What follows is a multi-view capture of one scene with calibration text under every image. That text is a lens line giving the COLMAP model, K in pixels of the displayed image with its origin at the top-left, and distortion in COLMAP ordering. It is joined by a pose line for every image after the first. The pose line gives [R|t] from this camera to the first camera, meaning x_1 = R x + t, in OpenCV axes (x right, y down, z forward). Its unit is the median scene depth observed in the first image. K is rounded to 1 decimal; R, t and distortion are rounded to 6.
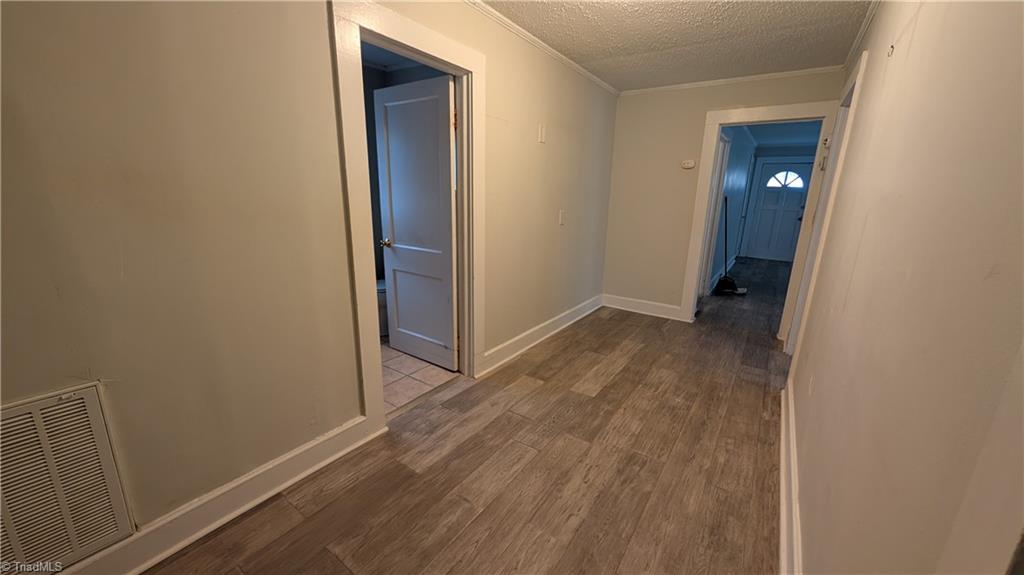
lens RADIAL K [[384.9, 0, 514.1], [0, 384.9, 292.8], [0, 0, 1]] dist [-0.001213, -0.000154]
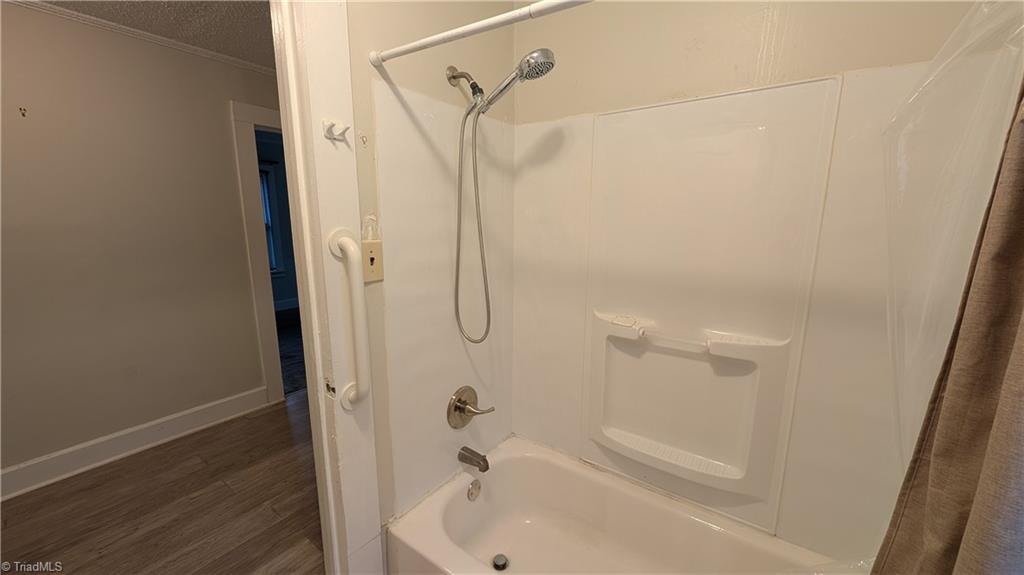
lens RADIAL K [[384.9, 0, 514.1], [0, 384.9, 292.8], [0, 0, 1]] dist [-0.001213, -0.000154]
pose [[-0.999436, -0.033394, -0.003670, -0.780472], [-0.031774, 0.904105, 0.426127, -0.506751], [-0.010912, 0.426004, -0.904656, 1.713796]]
